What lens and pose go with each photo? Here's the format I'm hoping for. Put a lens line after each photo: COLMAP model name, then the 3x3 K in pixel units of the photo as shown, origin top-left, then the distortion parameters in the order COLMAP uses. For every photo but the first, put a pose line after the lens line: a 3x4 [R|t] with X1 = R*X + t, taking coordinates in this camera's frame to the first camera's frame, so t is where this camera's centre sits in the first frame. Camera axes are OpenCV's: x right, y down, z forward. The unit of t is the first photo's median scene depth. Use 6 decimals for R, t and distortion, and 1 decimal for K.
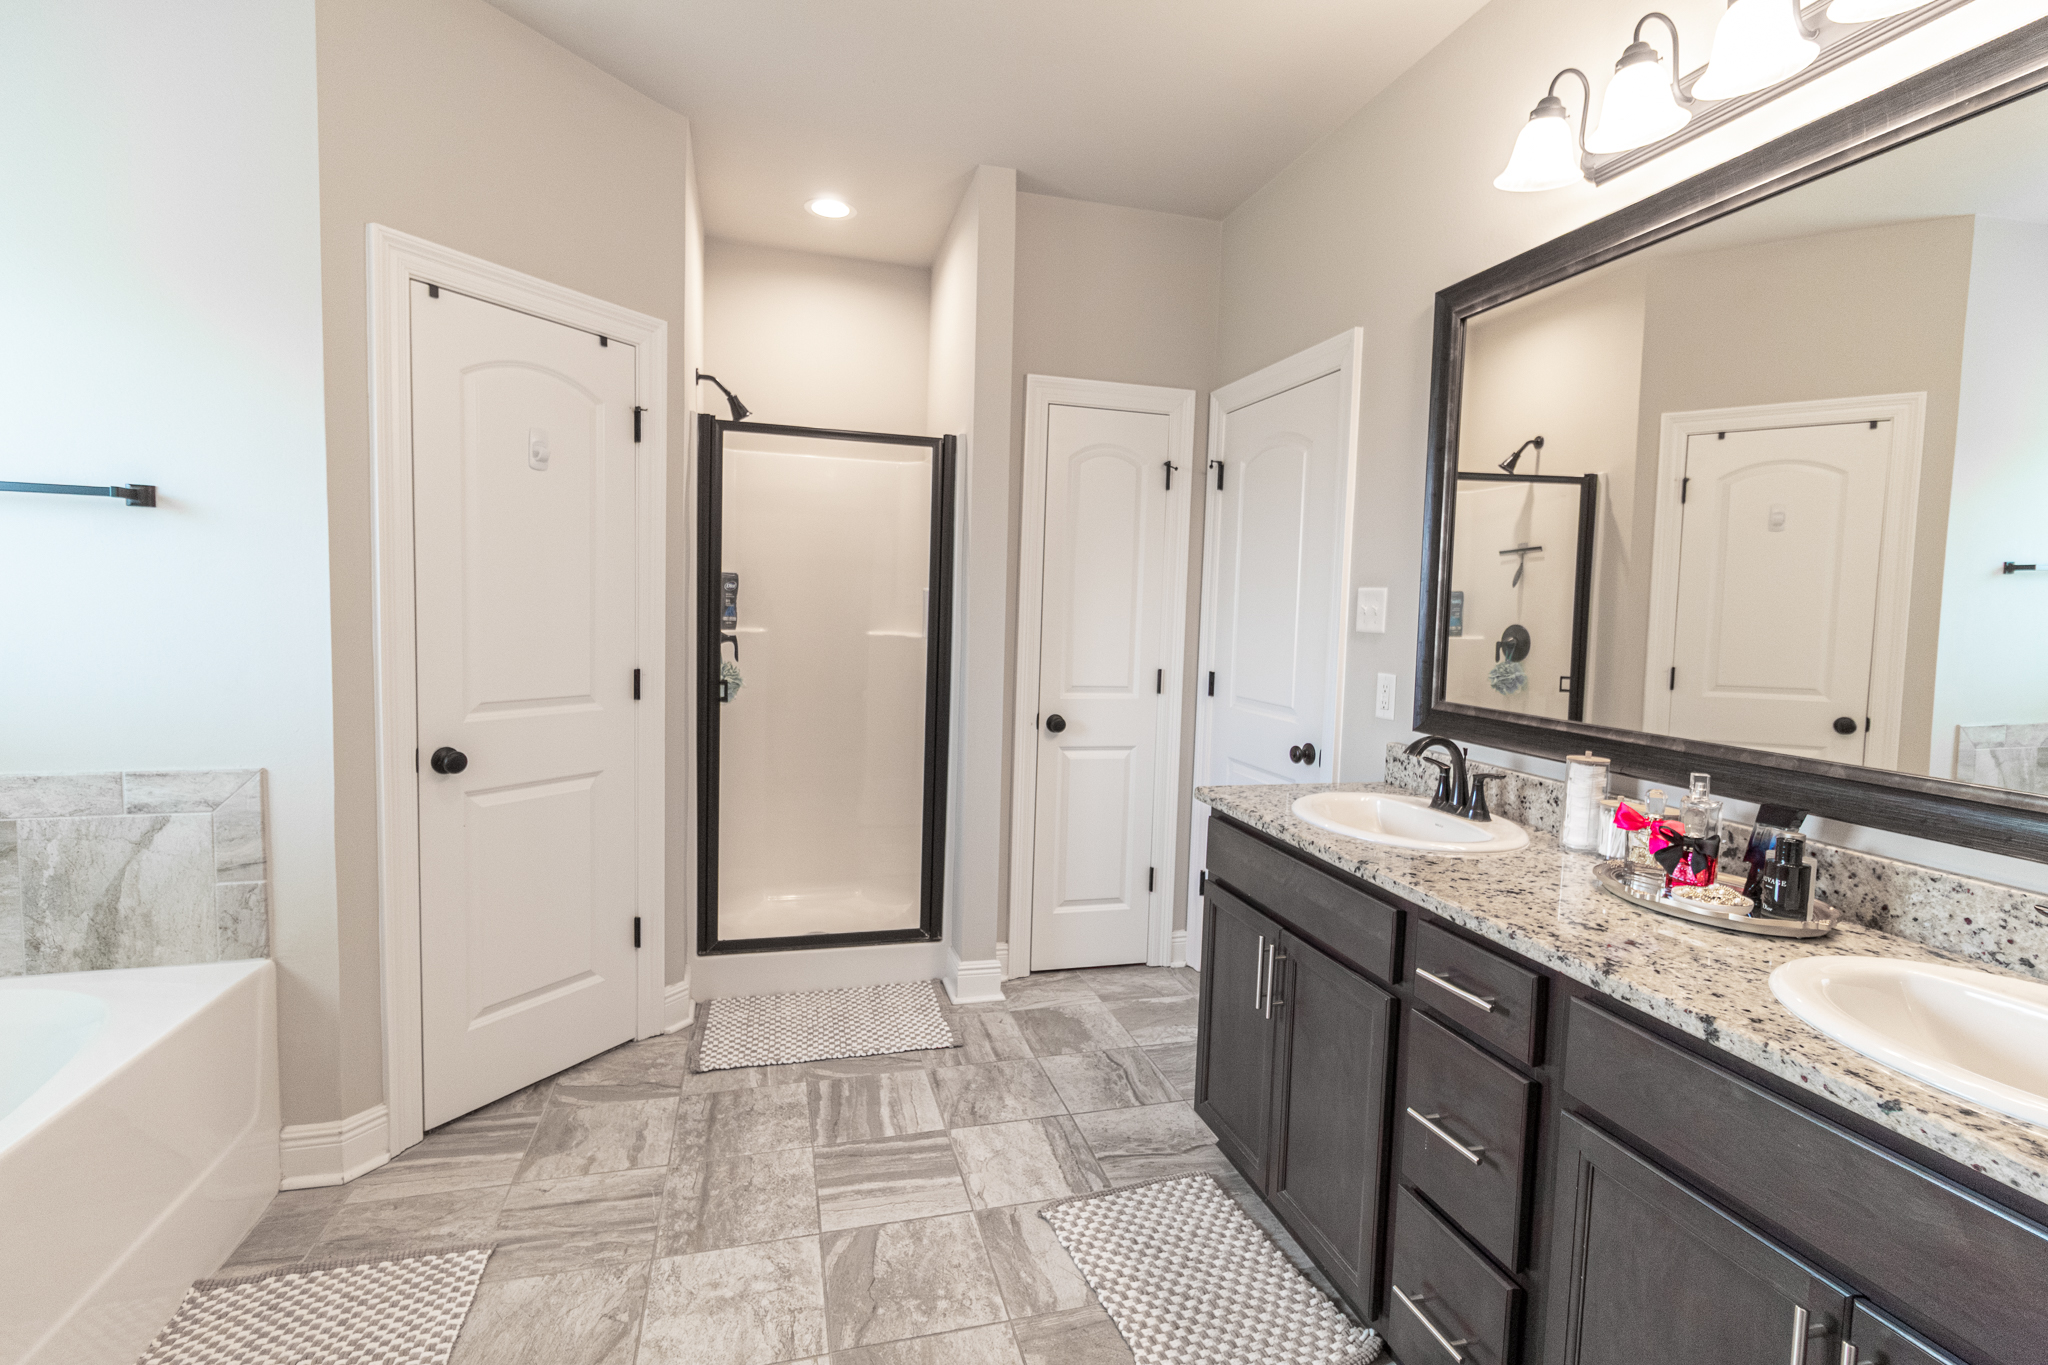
lens RADIAL K [[949.3, 0, 1033.1], [0, 949.3, 674.4], [0, 0, 1]] dist [0.002816, 0.000998]
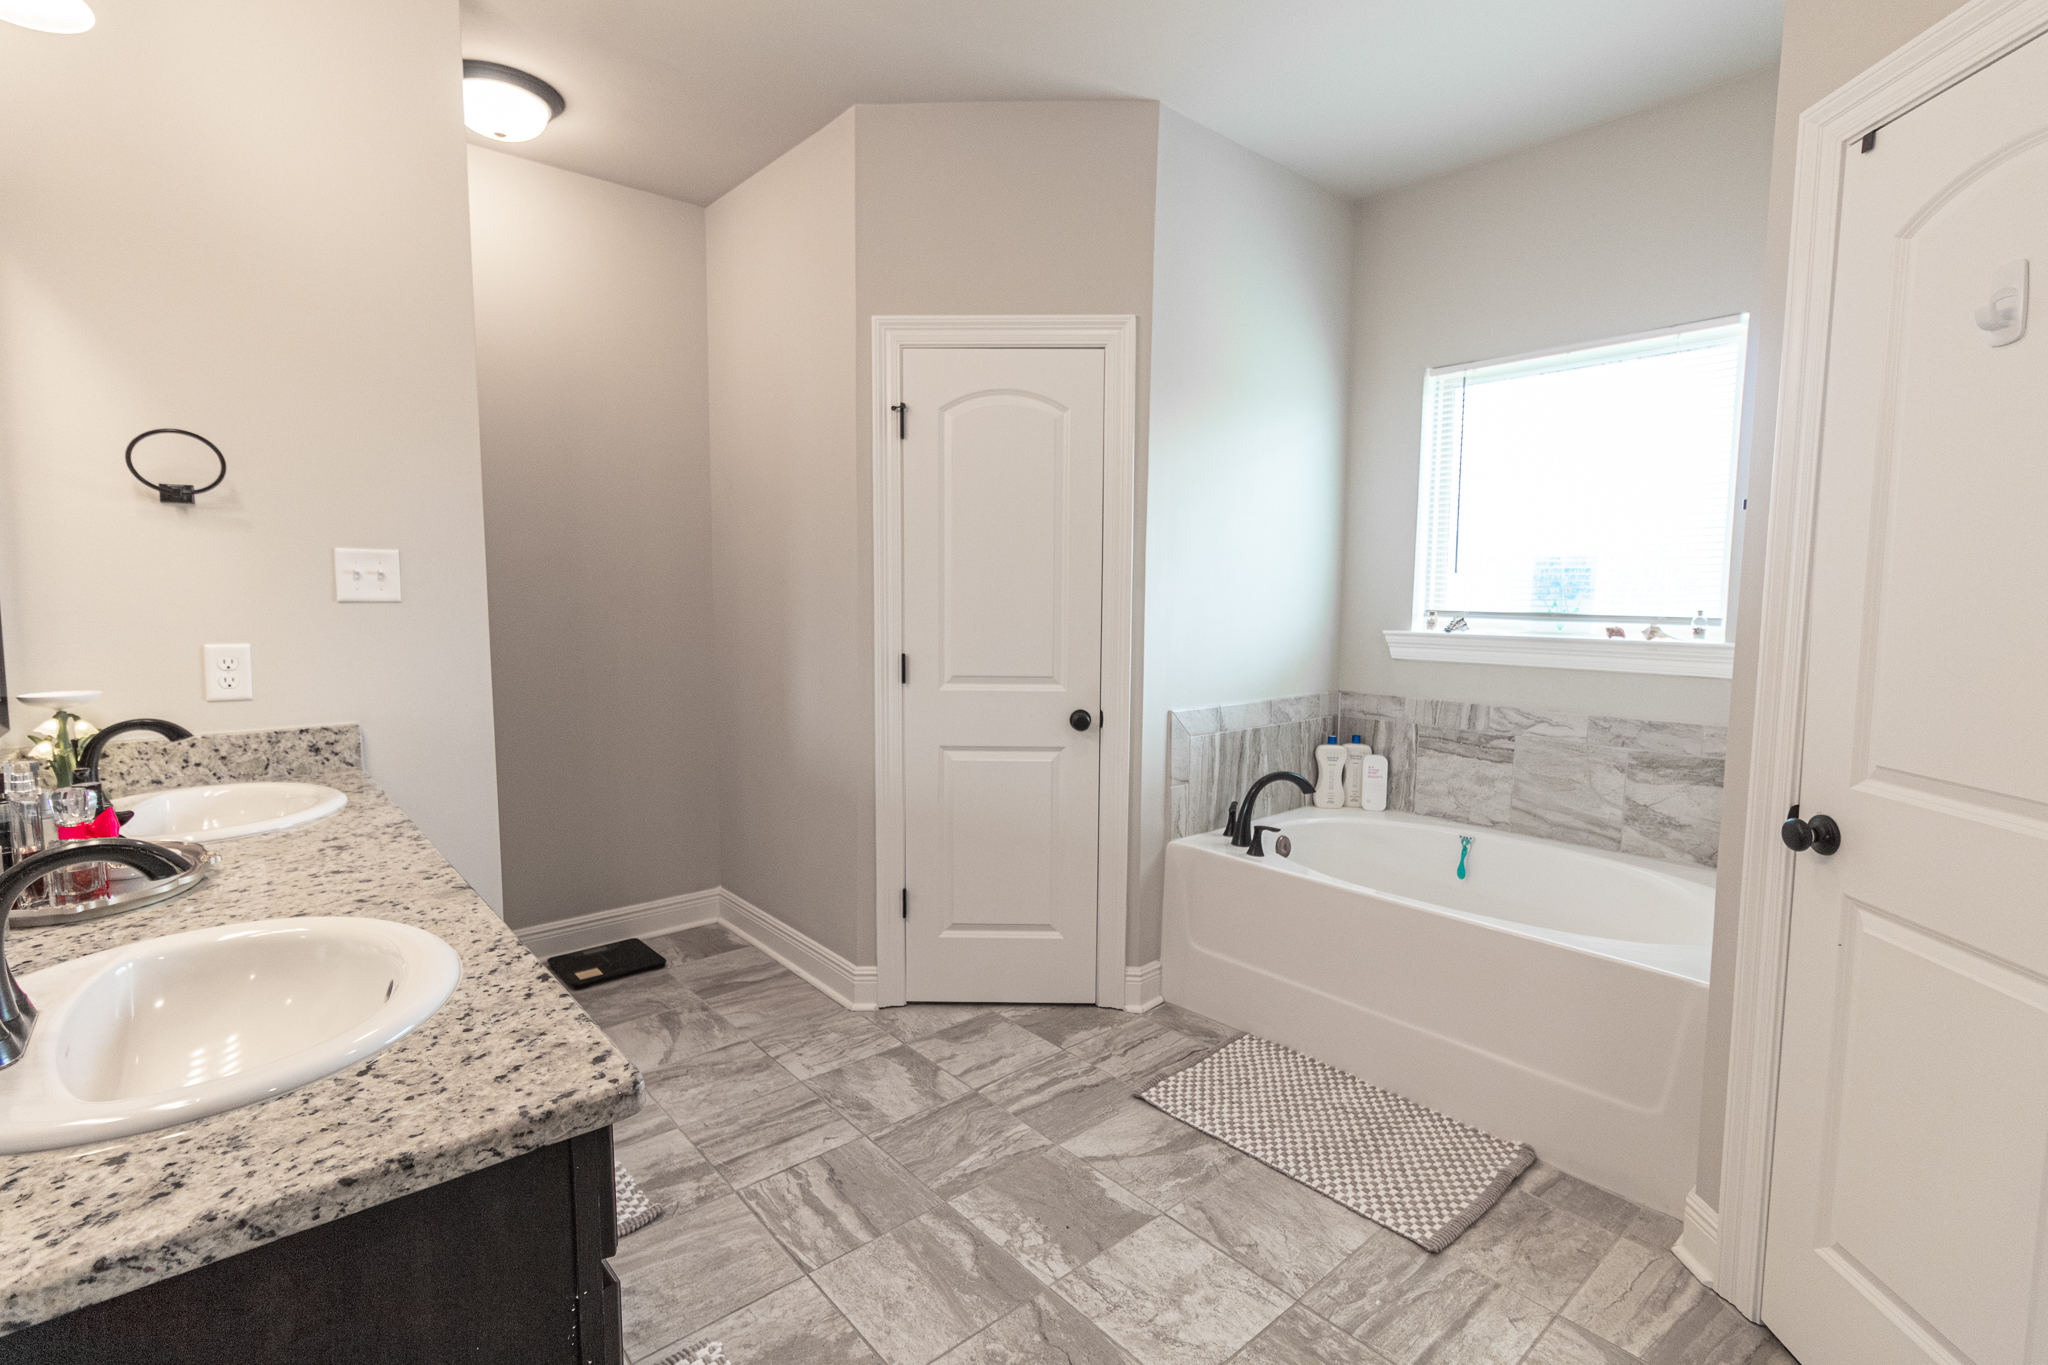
lens RADIAL K [[949.3, 0, 1033.1], [0, 949.3, 674.4], [0, 0, 1]] dist [0.002816, 0.000998]
pose [[-0.902818, 0.003831, -0.430006, 0.242060], [-0.060683, 0.988819, 0.136217, -0.105444], [0.425720, 0.149073, -0.892491, 1.720527]]
